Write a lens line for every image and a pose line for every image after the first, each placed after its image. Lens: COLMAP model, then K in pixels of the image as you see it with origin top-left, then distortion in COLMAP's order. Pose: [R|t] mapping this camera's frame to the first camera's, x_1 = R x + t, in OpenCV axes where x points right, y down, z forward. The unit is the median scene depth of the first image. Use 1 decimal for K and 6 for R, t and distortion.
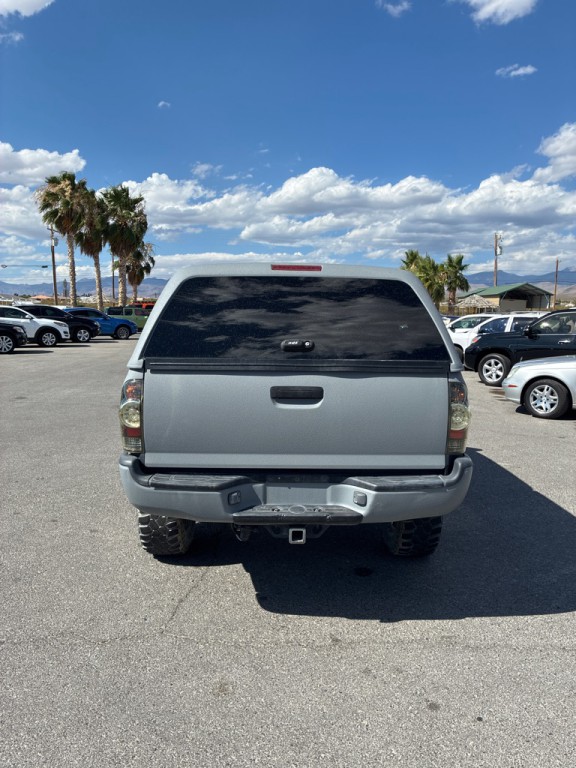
lens RADIAL K [[578.6, 0, 289.8], [0, 578.6, 390.1], [0, 0, 1]] dist [0.041011, -0.050488]
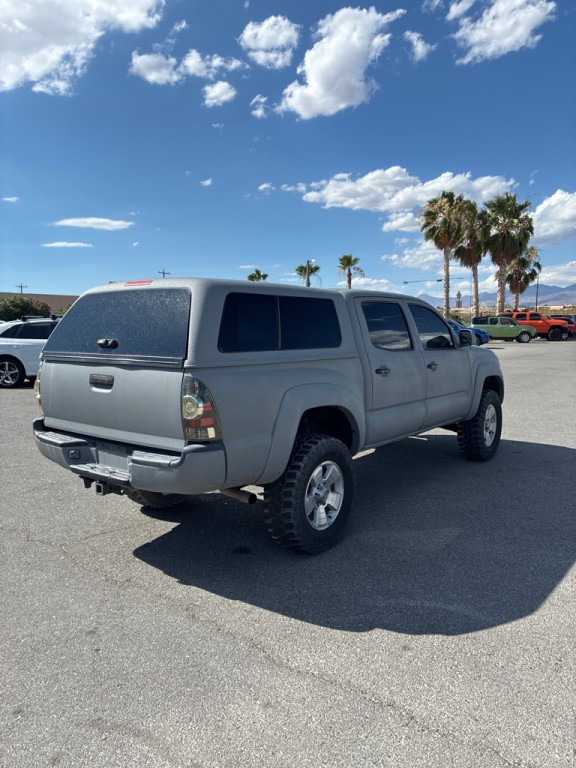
lens RADIAL K [[575.6, 0, 288.0], [0, 575.6, 384.0], [0, 0, 1]] dist [0.008063, -0.005509]
pose [[0.777073, 0.047148, -0.627642, 0.968637], [-0.063312, 0.997988, -0.003417, -0.006692], [0.626218, 0.042392, 0.778495, 0.207140]]
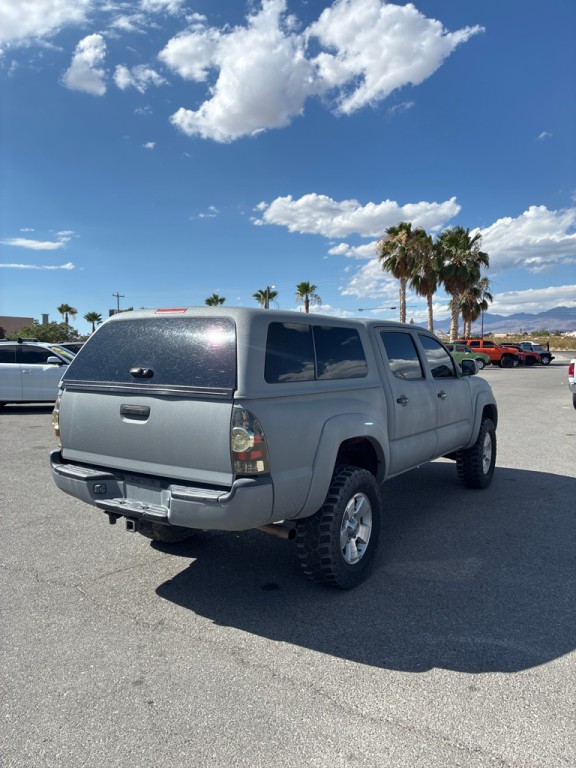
lens RADIAL K [[572.4, 0, 288.0], [0, 572.4, 384.0], [0, 0, 1]] dist [0.038010, -0.061916]
pose [[0.824046, 0.024582, -0.565989, 0.827398], [-0.064782, 0.996594, -0.051035, -0.008636], [0.562806, 0.078721, 0.822832, 0.129968]]
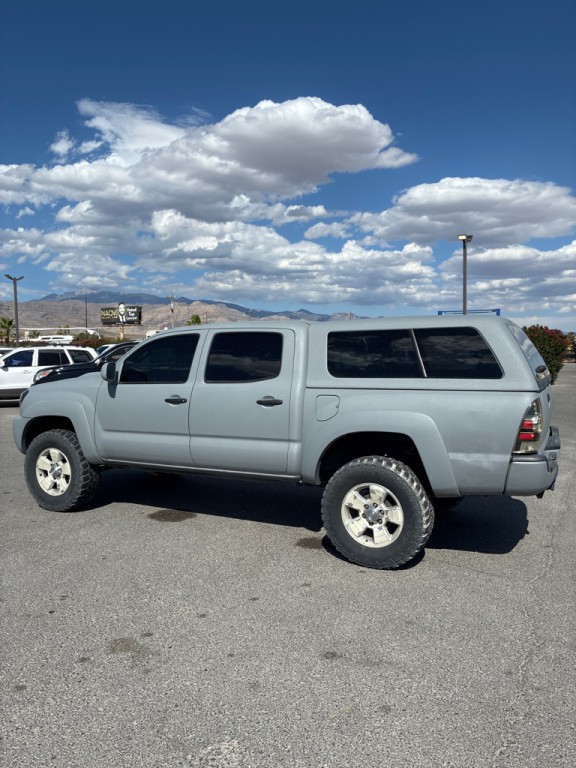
lens RADIAL K [[578.6, 0, 289.8], [0, 578.6, 390.1], [0, 0, 1]] dist [0.041011, -0.050488]
pose [[0.471996, -0.073295, 0.878548, -1.480000], [0.120882, 0.992506, 0.017859, -0.112214], [-0.873274, 0.097772, 0.477319, 0.709261]]
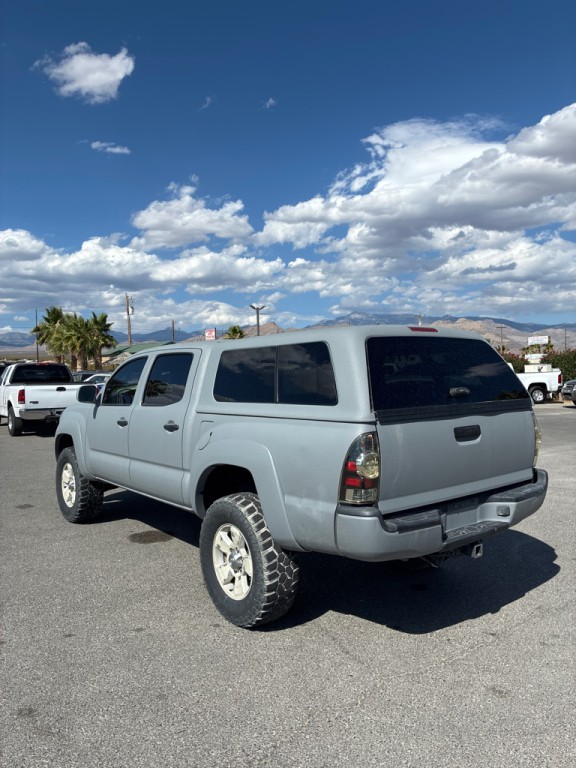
lens RADIAL K [[578.6, 0, 289.8], [0, 578.6, 390.1], [0, 0, 1]] dist [0.041011, -0.050488]
pose [[0.802043, -0.046284, 0.595470, -0.841696], [0.104686, 0.992453, -0.063862, -0.035323], [-0.588020, 0.113557, 0.800835, 0.194699]]
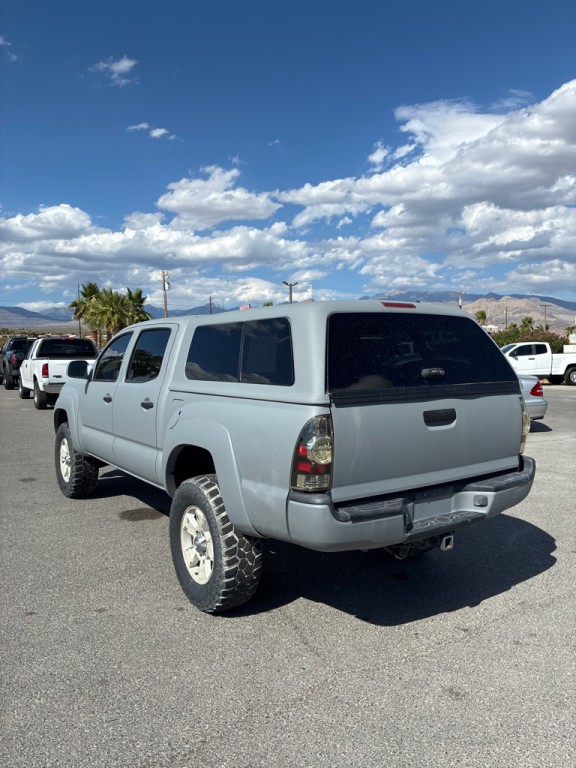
lens RADIAL K [[578.6, 0, 289.8], [0, 578.6, 390.1], [0, 0, 1]] dist [0.041011, -0.050488]
pose [[0.838949, -0.056507, 0.541268, -0.705146], [0.087131, 0.995711, -0.031101, -0.029020], [-0.537189, 0.073254, 0.840275, 0.167649]]
